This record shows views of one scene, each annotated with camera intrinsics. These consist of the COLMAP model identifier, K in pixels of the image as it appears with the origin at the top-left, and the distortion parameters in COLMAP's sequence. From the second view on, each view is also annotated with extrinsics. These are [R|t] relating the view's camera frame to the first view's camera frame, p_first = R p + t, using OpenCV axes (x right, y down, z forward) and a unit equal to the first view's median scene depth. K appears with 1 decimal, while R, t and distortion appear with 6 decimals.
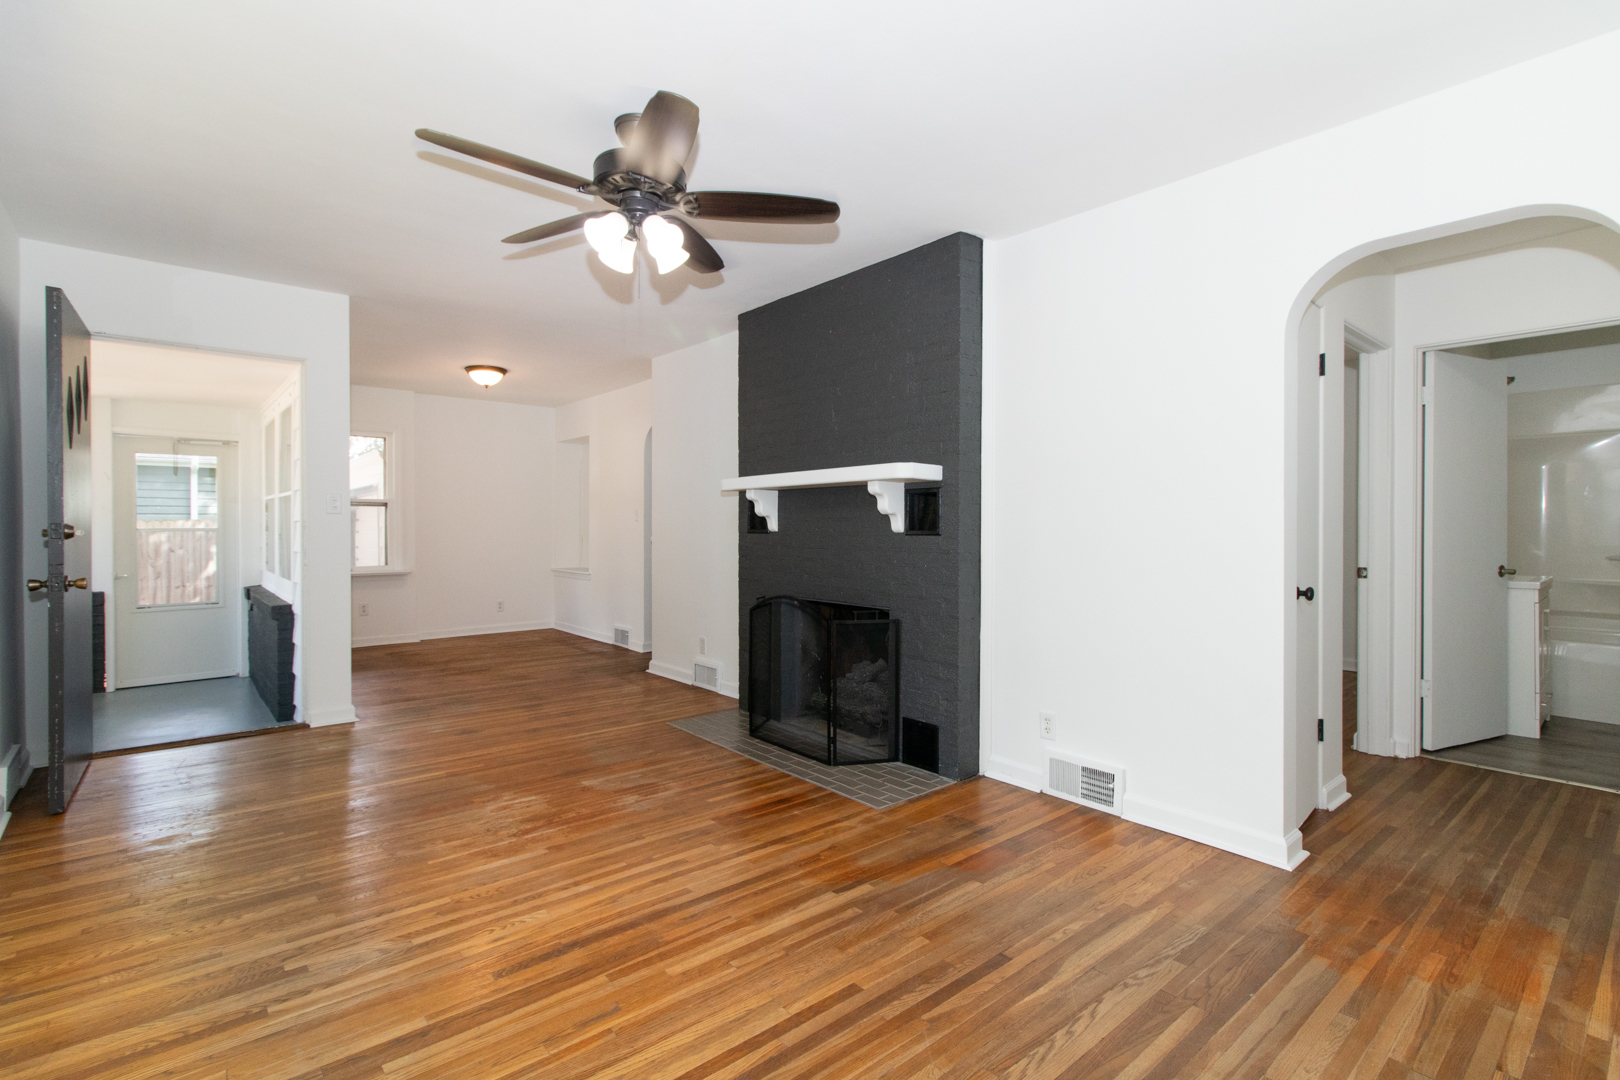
lens RADIAL K [[777.9, 0, 805.6], [0, 777.9, 535.3], [0, 0, 1]] dist [-0.001875, 0.001910]
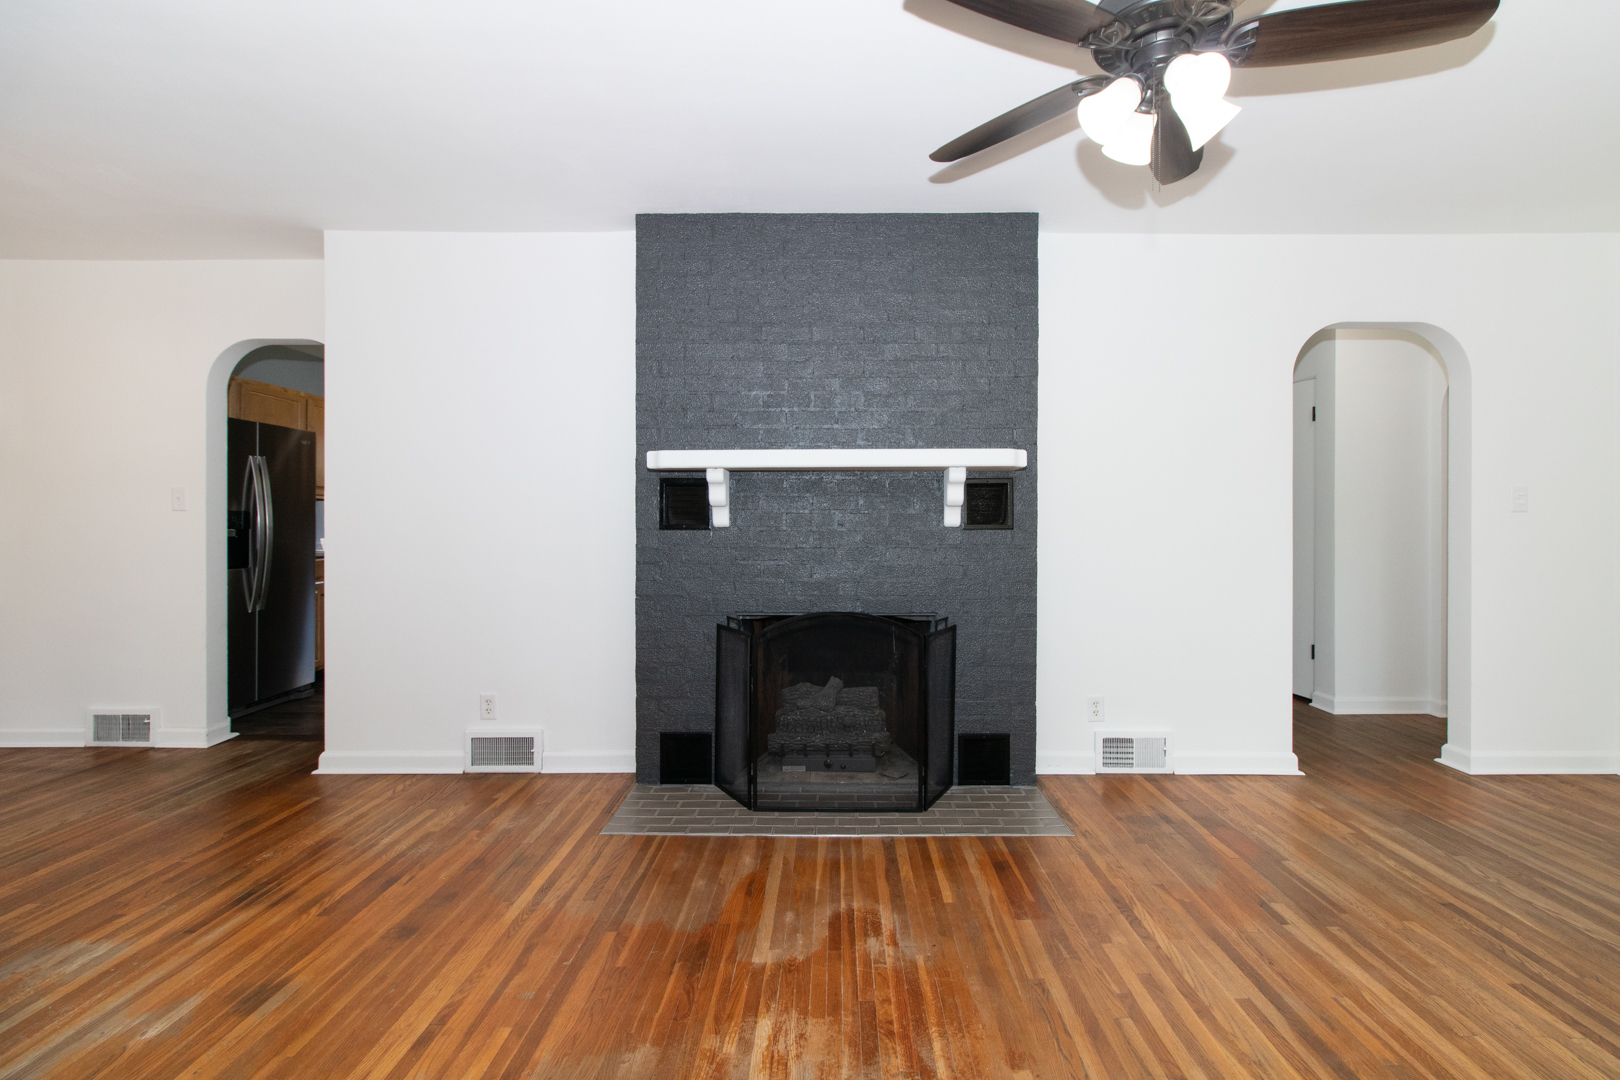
lens RADIAL K [[777.9, 0, 834.9], [0, 777.9, 534.0], [0, 0, 1]] dist [-0.001875, 0.001910]
pose [[0.636270, -0.020715, 0.771188, -0.698532], [0.012693, 0.999785, 0.016383, -0.012162], [-0.771362, -0.000635, 0.636396, 0.587494]]
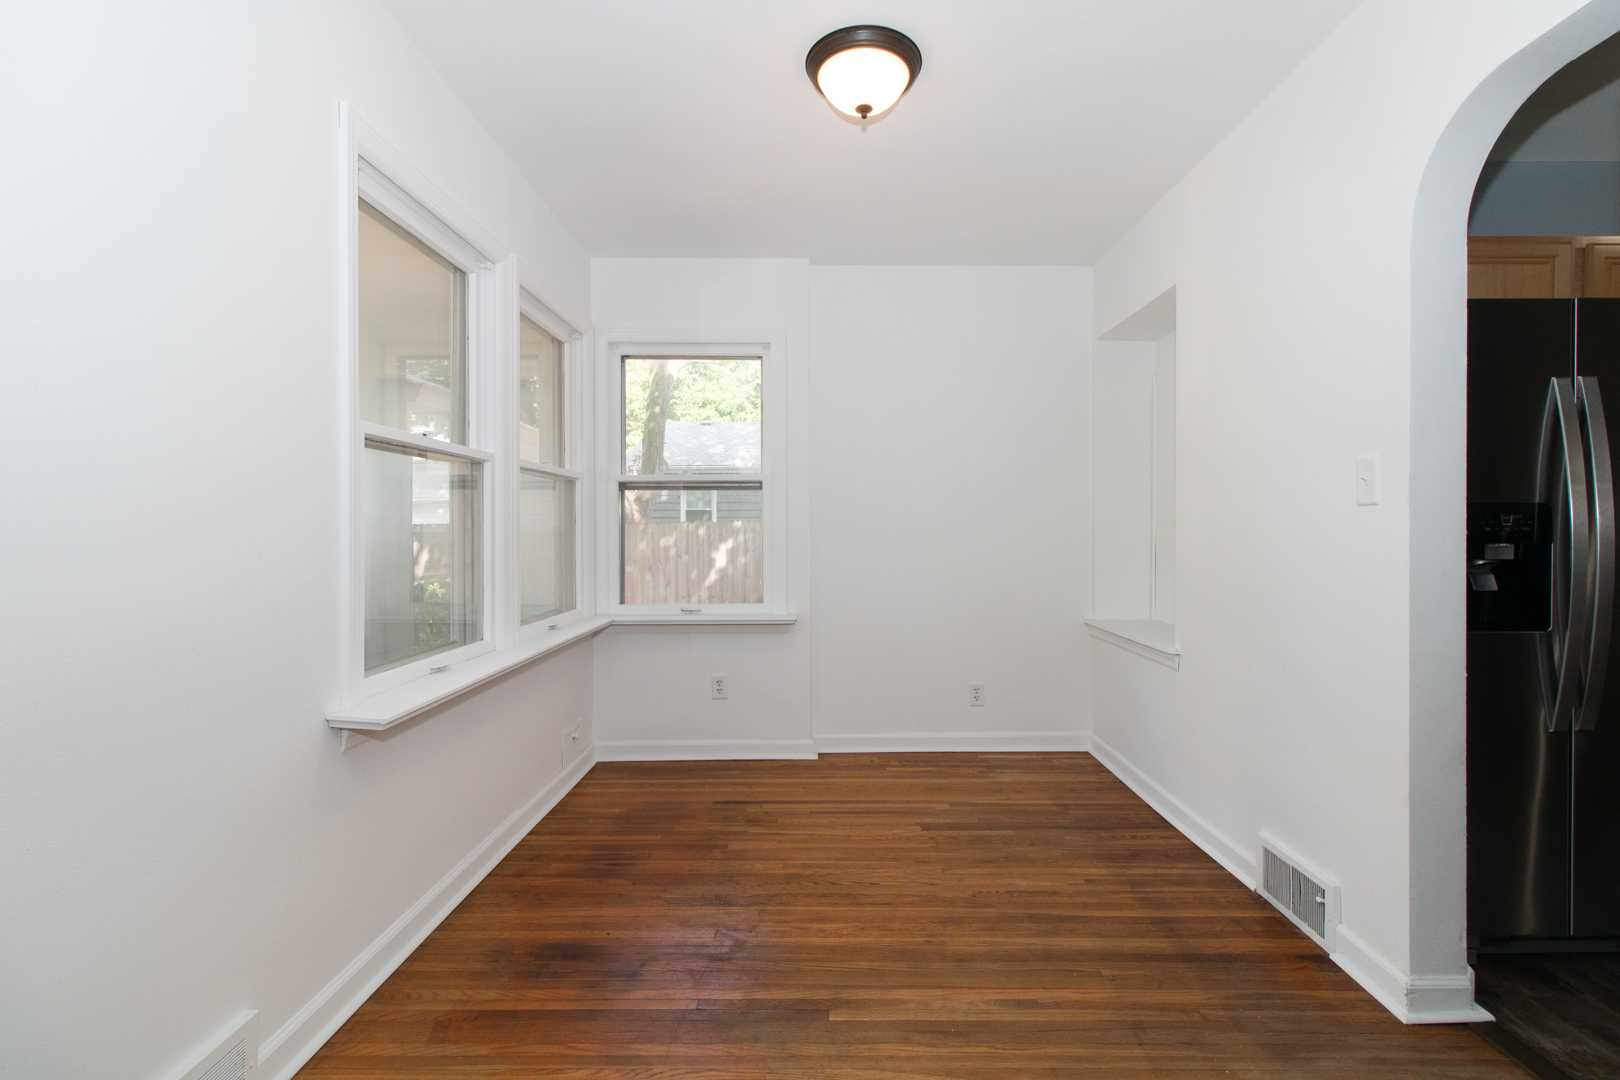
lens RADIAL K [[777.9, 0, 822.6], [0, 777.9, 537.3], [0, 0, 1]] dist [-0.001875, 0.001910]
pose [[0.771635, 0.004054, -0.636053, -0.389158], [-0.004075, 0.999991, 0.001429, -0.012132], [0.636053, 0.001489, 0.771644, 1.363527]]
